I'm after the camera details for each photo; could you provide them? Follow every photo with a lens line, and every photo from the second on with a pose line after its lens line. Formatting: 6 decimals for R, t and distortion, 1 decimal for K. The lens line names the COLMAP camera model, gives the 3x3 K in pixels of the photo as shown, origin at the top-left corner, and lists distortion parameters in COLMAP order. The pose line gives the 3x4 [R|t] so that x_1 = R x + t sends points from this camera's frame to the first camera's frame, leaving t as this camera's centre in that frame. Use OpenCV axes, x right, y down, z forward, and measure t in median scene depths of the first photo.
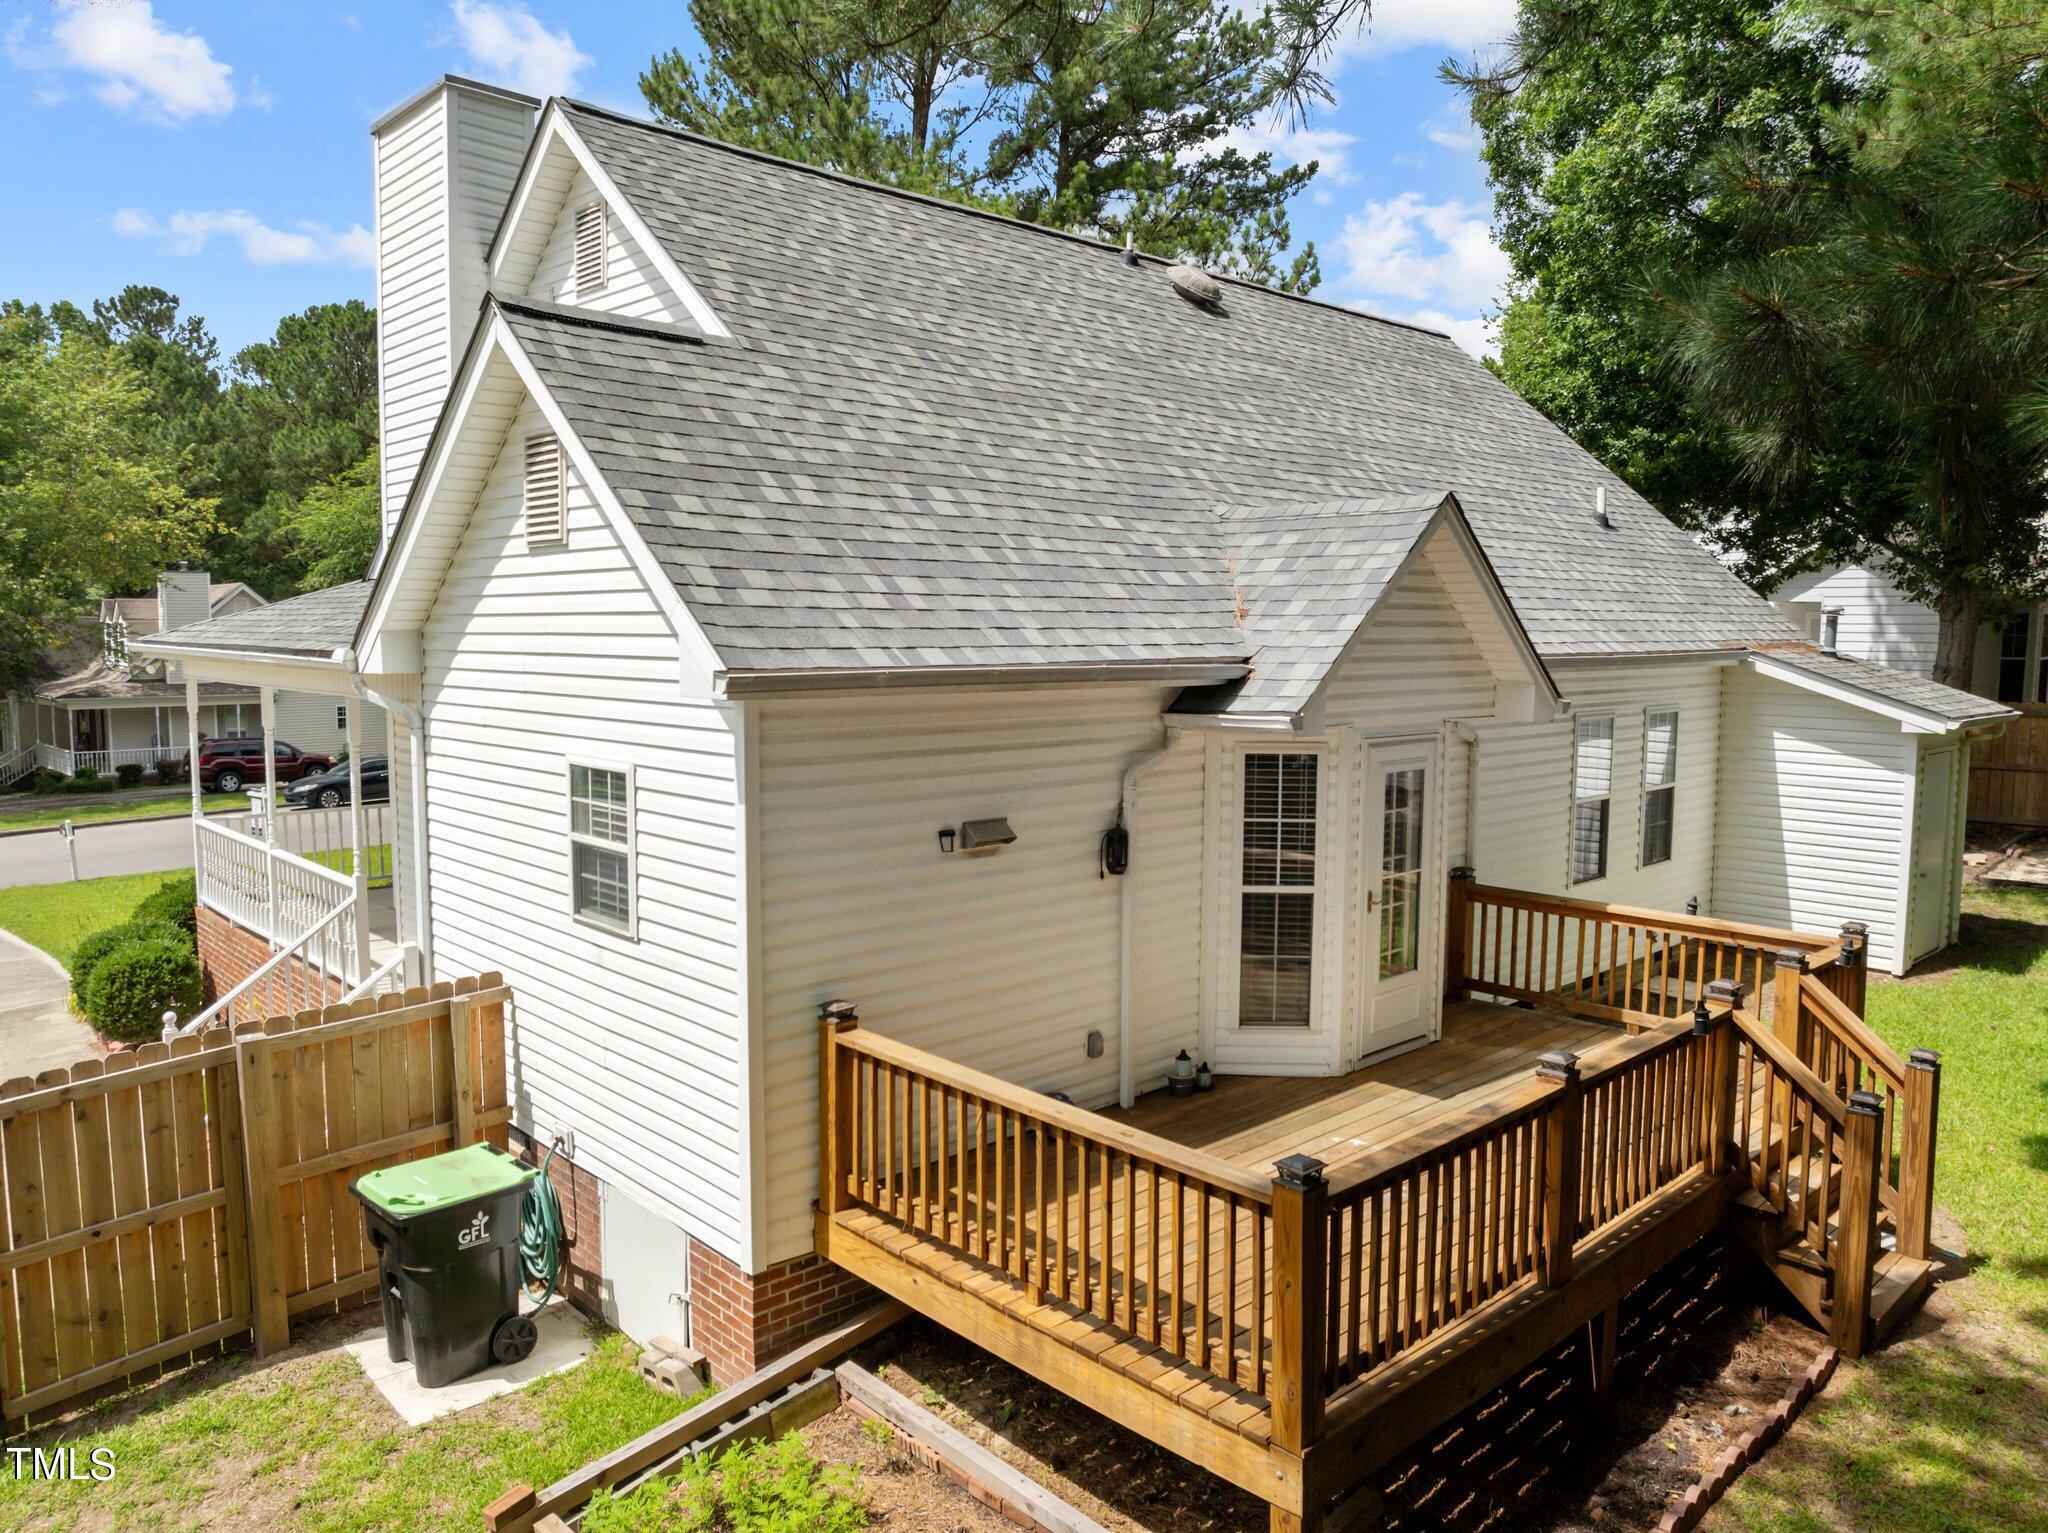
lens RADIAL K [[1410.5, 0, 1024.0], [0, 1410.5, 766.5], [0, 0, 1]] dist [-0.032484, -0.006316]
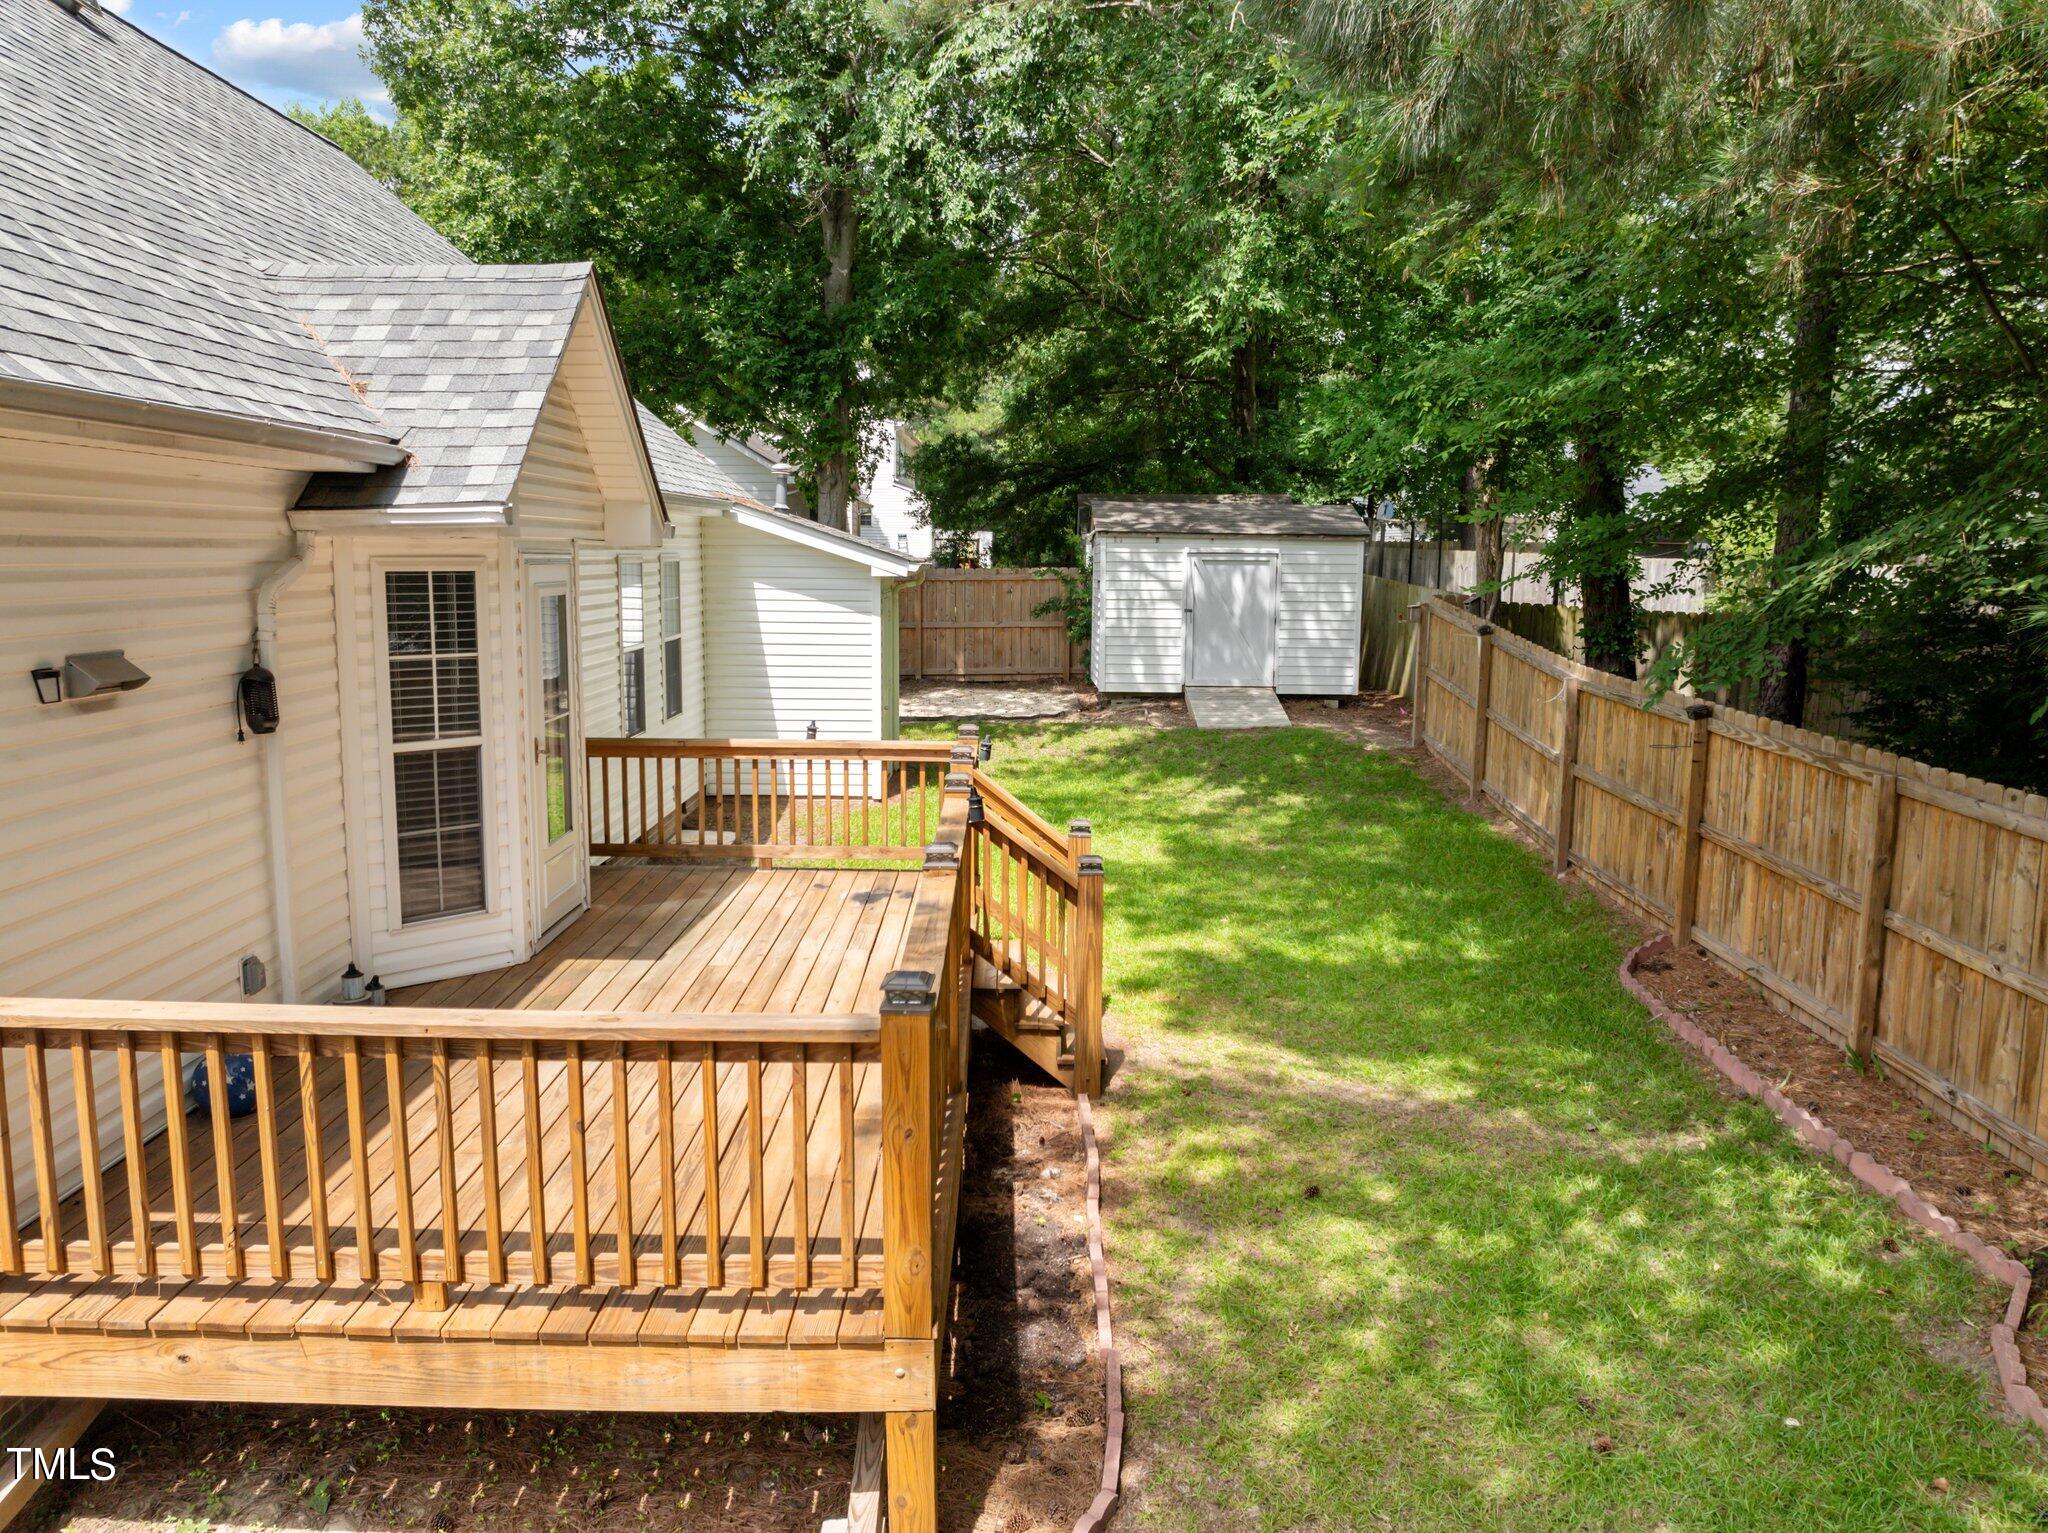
lens RADIAL K [[1434.2, 0, 1024.0], [0, 1434.2, 766.5], [0, 0, 1]] dist [-0.040666, -0.001622]
pose [[0.689701, -0.108468, 0.715924, -0.180483], [0.064214, 0.993983, 0.088734, 0.053383], [-0.721241, -0.015227, 0.692516, 0.222048]]
